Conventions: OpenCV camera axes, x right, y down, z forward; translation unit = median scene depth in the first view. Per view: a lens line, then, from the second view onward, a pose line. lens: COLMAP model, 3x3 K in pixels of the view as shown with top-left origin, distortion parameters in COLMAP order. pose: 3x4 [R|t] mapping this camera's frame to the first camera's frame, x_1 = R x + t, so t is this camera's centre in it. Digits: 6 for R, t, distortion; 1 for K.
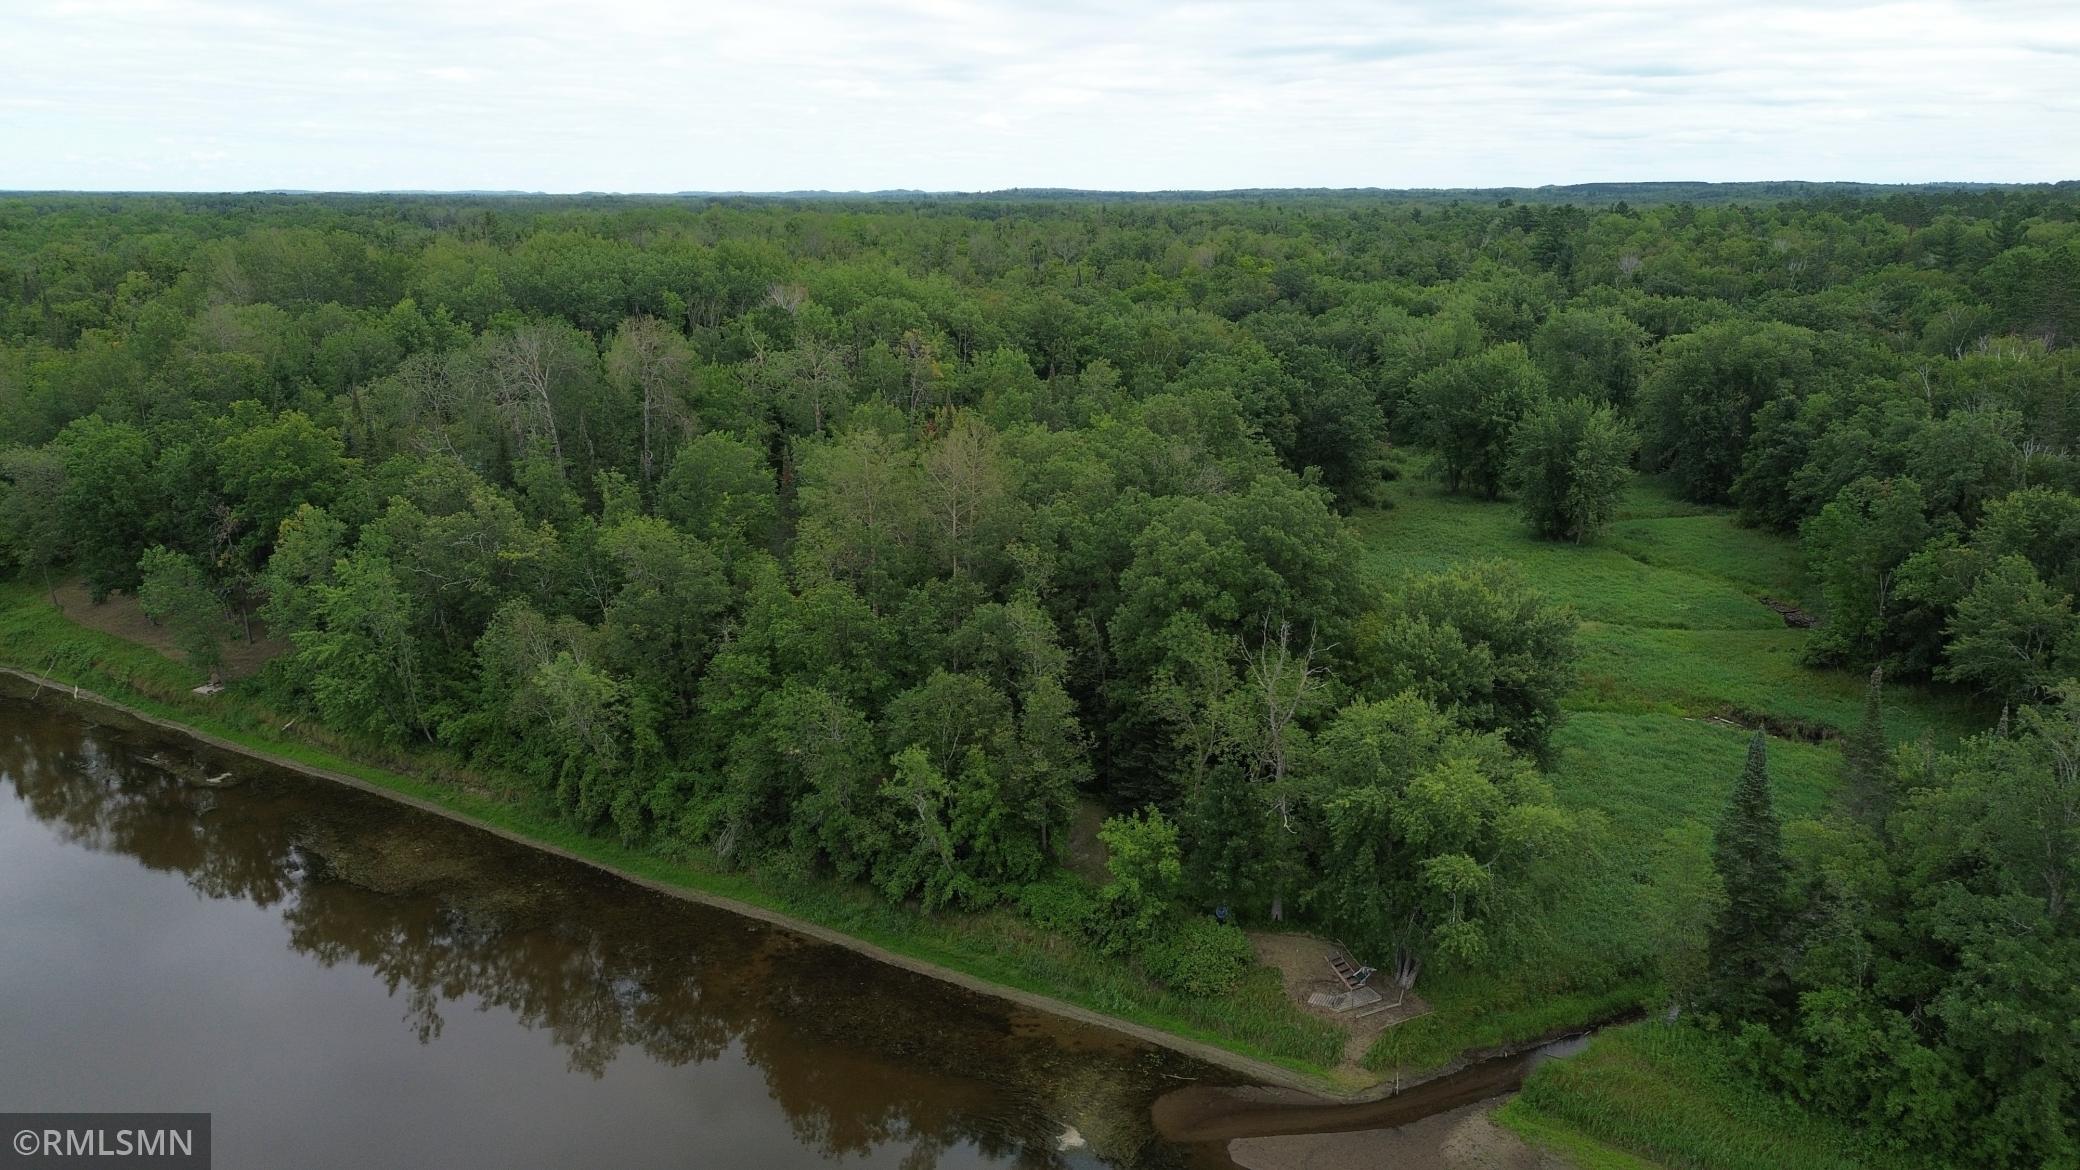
lens RADIAL K [[1464.0, 0, 1035.0], [0, 1464.0, 582.1], [0, 0, 1]] dist [0.082344, -0.086412]
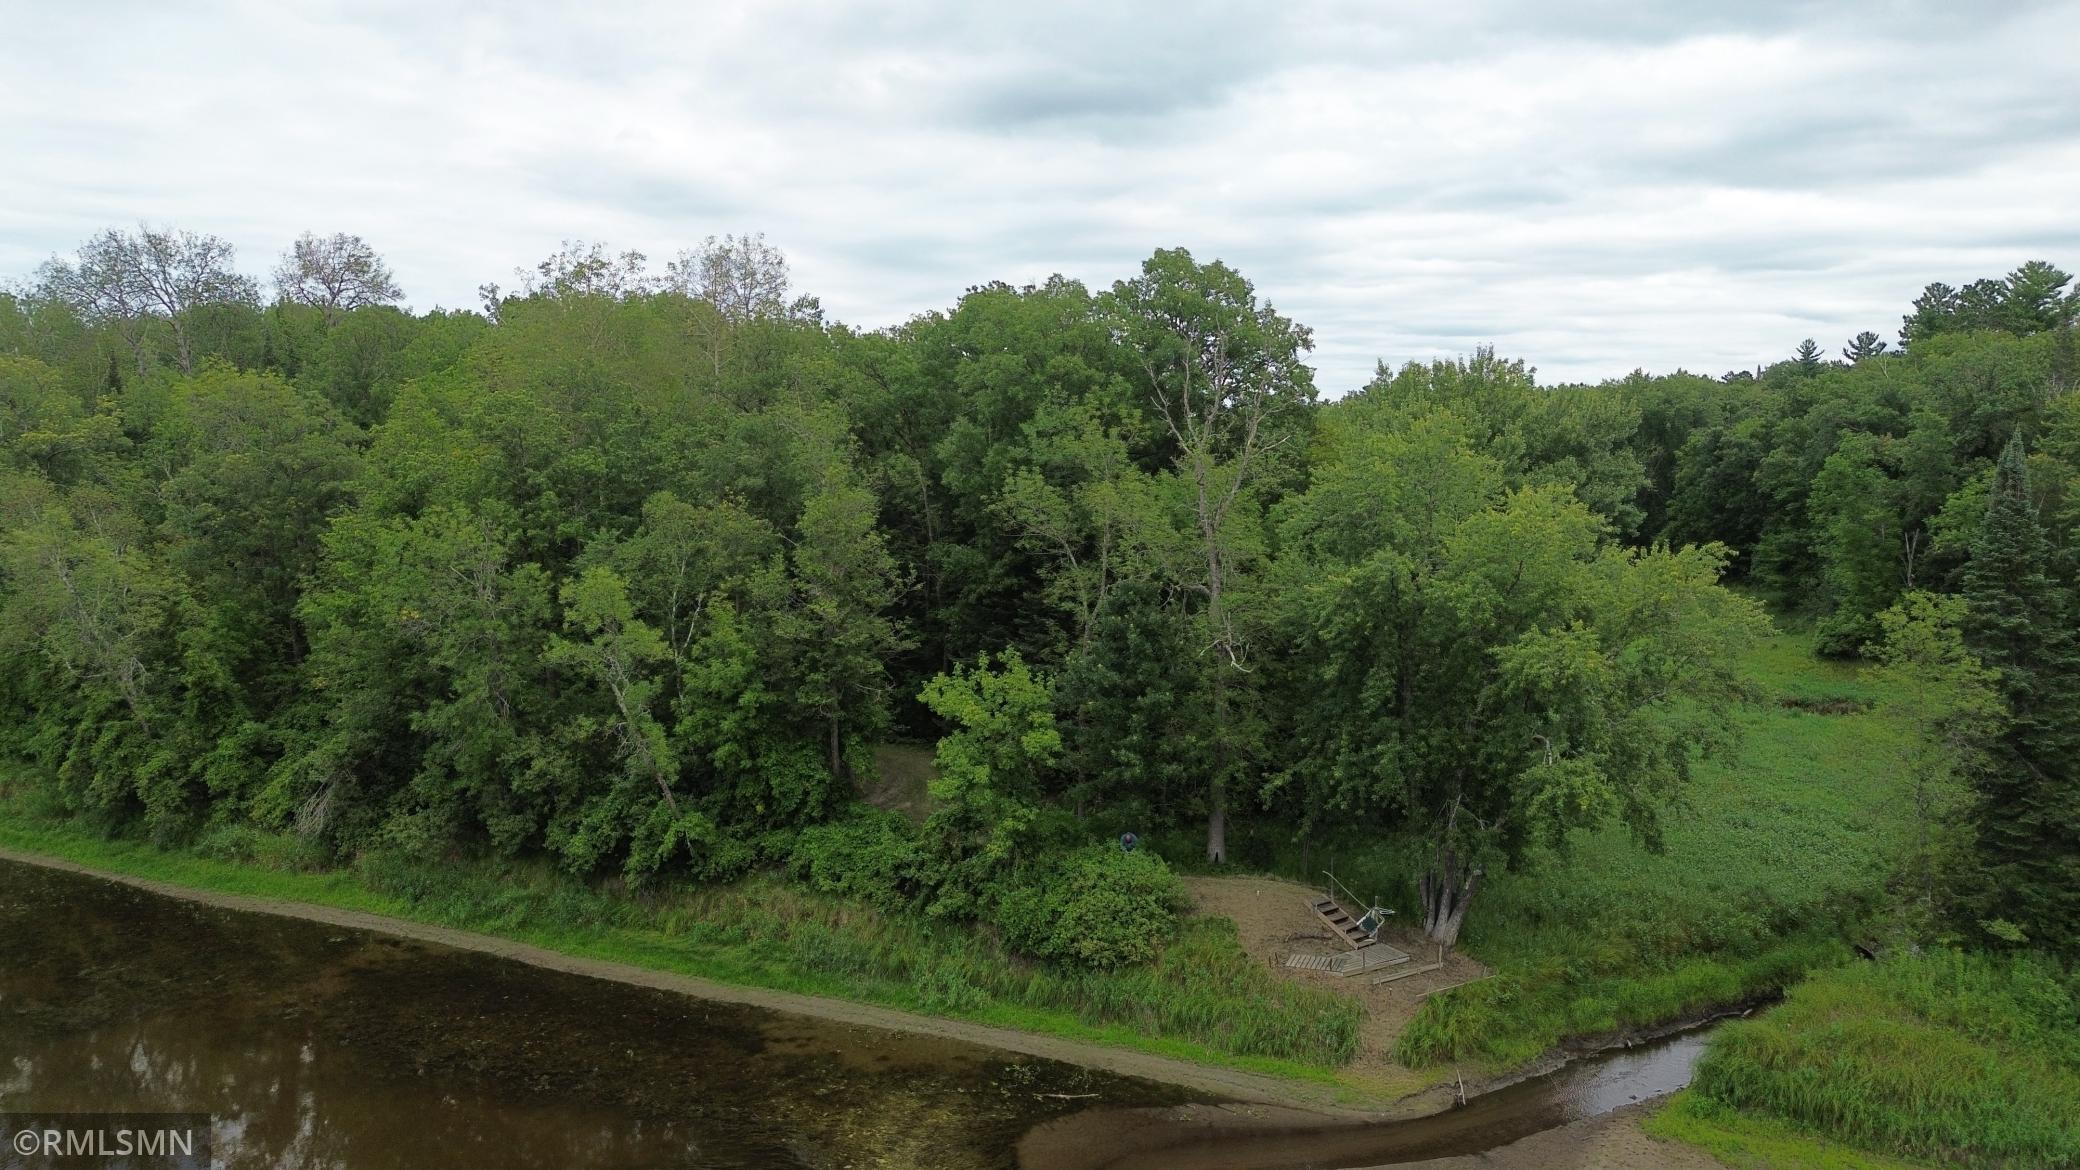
lens RADIAL K [[1464.0, 0, 1035.0], [0, 1464.0, 582.1], [0, 0, 1]] dist [0.082344, -0.086412]
pose [[0.994929, -0.005635, 0.100418, 0.027020], [0.021800, 0.986774, -0.160627, 0.195077], [-0.098184, 0.162002, 0.981894, 0.363785]]
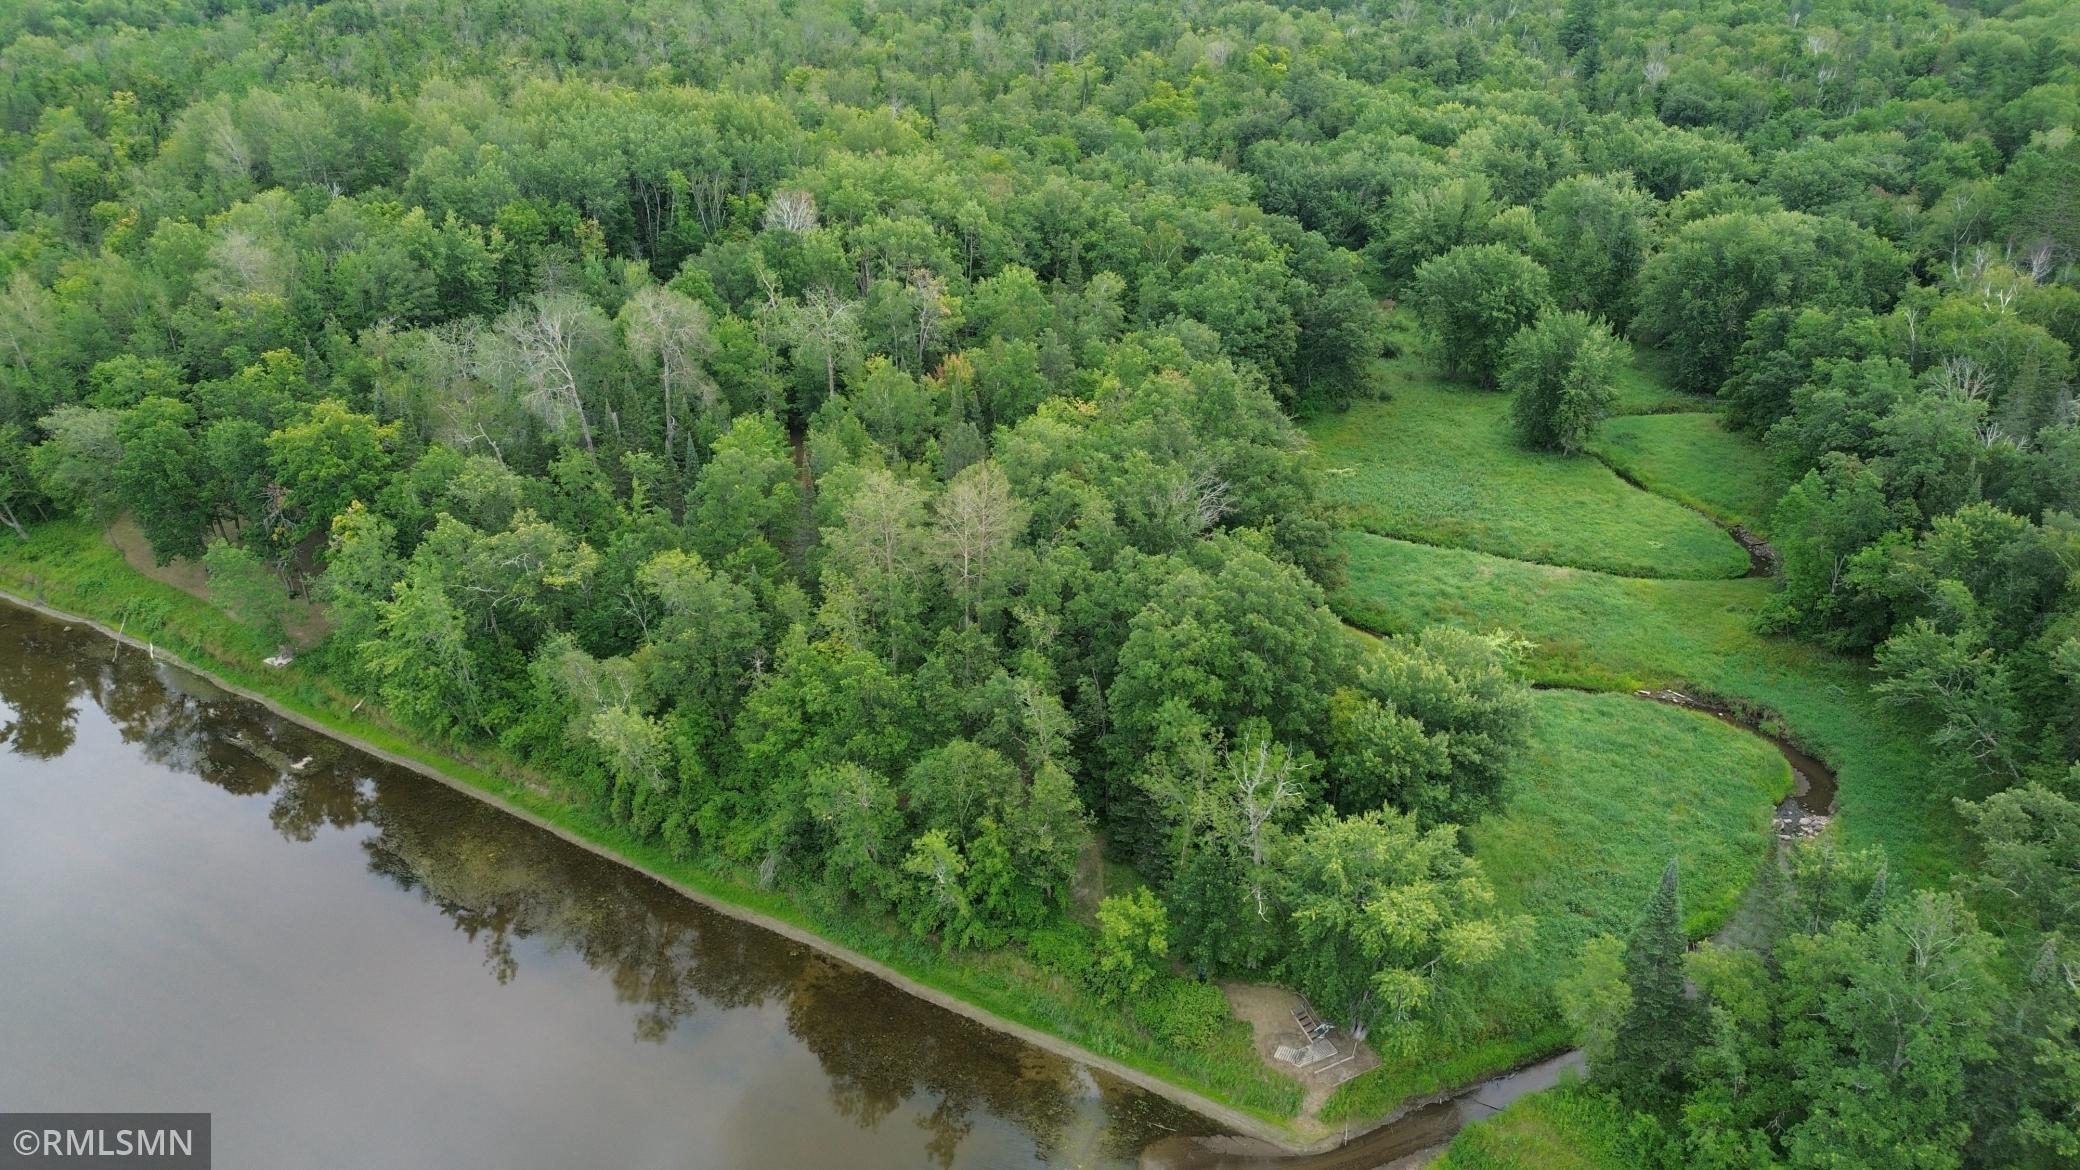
lens RADIAL K [[1464.0, 0, 1035.0], [0, 1464.0, 582.1], [0, 0, 1]] dist [0.082344, -0.086412]
pose [[0.999993, 0.000242, -0.003675, -0.000403], [0.000458, 0.981930, 0.189243, -0.262650], [0.003654, -0.189243, 0.981923, -0.068024]]
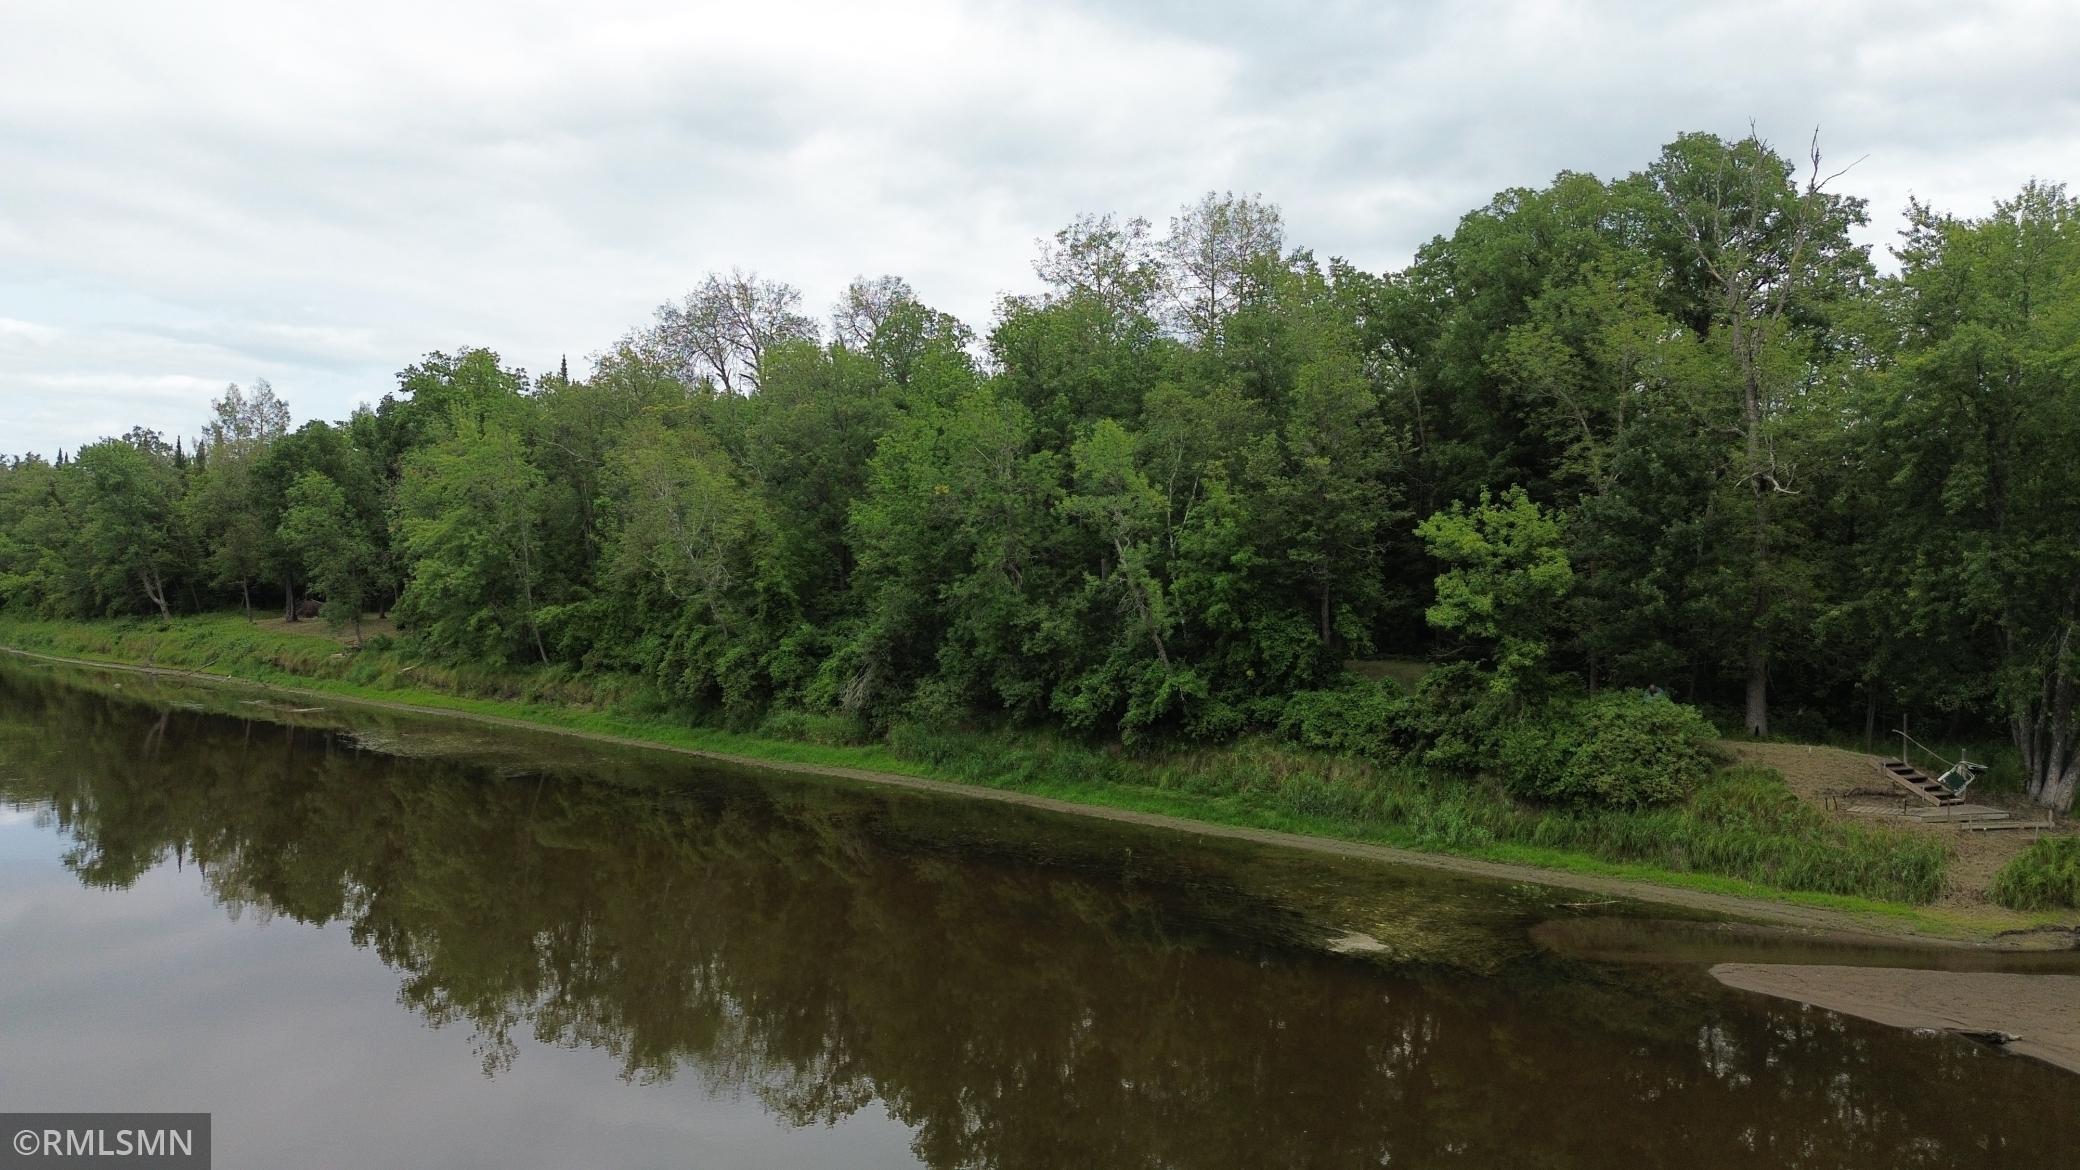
lens RADIAL K [[1464.0, 0, 1035.0], [0, 1464.0, 582.1], [0, 0, 1]] dist [0.082344, -0.086412]
pose [[0.975722, 0.003795, -0.218979, 0.020948], [-0.057834, 0.968824, -0.240905, 0.298042], [0.211237, 0.247721, 0.945523, 0.376282]]
